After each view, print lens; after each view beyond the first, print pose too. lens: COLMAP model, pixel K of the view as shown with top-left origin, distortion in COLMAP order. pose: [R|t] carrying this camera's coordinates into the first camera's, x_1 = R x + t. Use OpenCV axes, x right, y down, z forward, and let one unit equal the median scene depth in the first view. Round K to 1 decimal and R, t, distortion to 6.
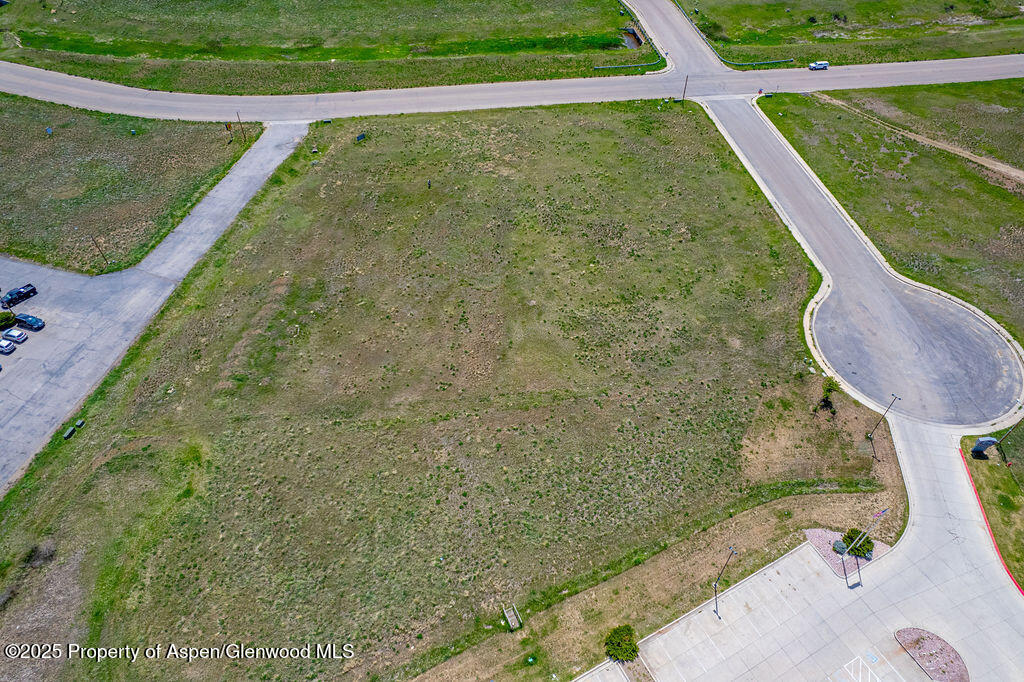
lens RADIAL K [[655.6, 0, 512.0], [0, 655.6, 341.0], [0, 0, 1]] dist [-0.075739, 0.073297]
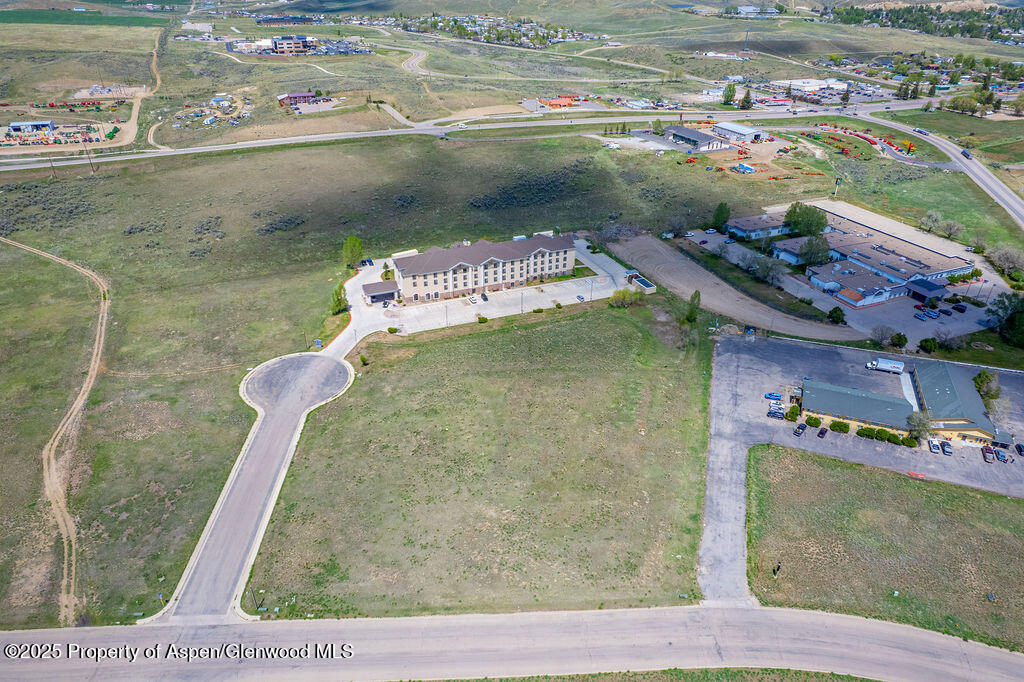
lens RADIAL K [[655.6, 0, 512.0], [0, 655.6, 341.0], [0, 0, 1]] dist [-0.075739, 0.073297]
pose [[-0.996686, -0.052751, 0.061922, -0.131894], [0.047012, 0.247685, 0.967699, -1.871822], [-0.066384, 0.967403, -0.244385, 1.310919]]
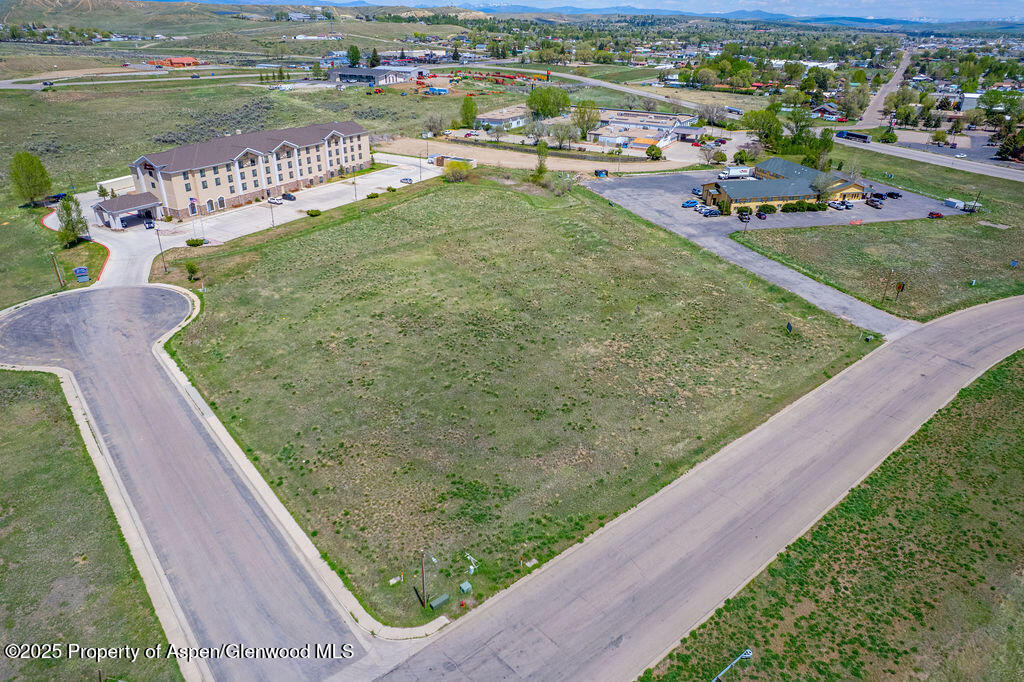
lens RADIAL K [[655.6, 0, 512.0], [0, 655.6, 341.0], [0, 0, 1]] dist [-0.075739, 0.073297]
pose [[-0.843455, 0.221340, -0.489482, 0.560425], [-0.403452, 0.340619, 0.849238, -1.133239], [0.354697, 0.913776, -0.197997, 1.468388]]
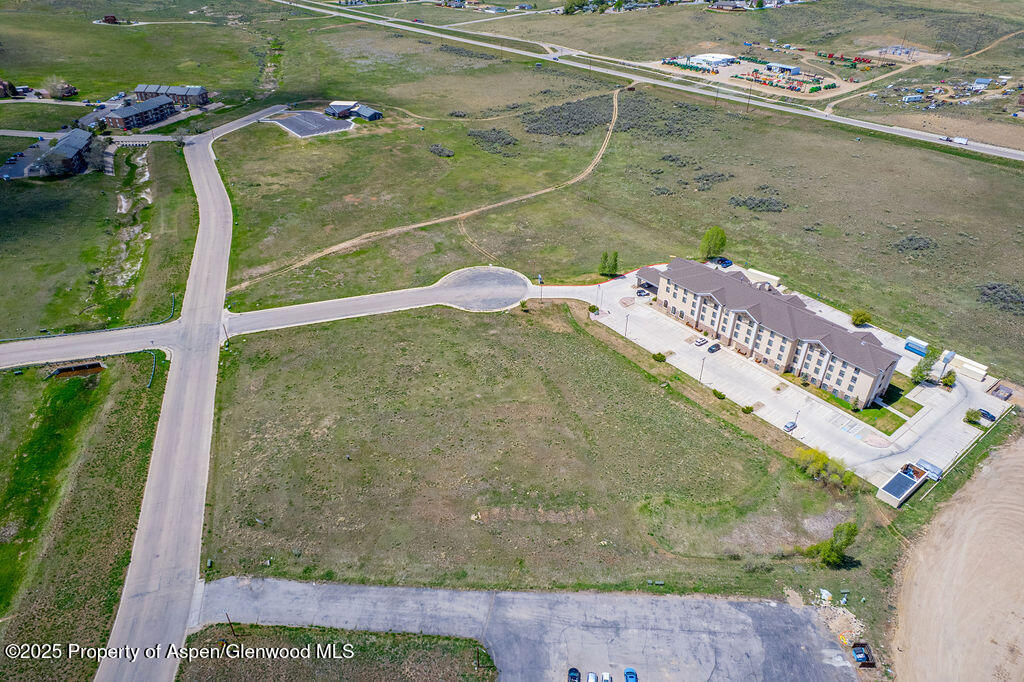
lens RADIAL K [[655.6, 0, 512.0], [0, 655.6, 341.0], [0, 0, 1]] dist [-0.075739, 0.073297]
pose [[-0.177282, -0.539211, 0.823300, -1.324469], [0.706904, 0.512265, 0.487720, -0.914708], [-0.684732, 0.668458, 0.290355, 0.401258]]
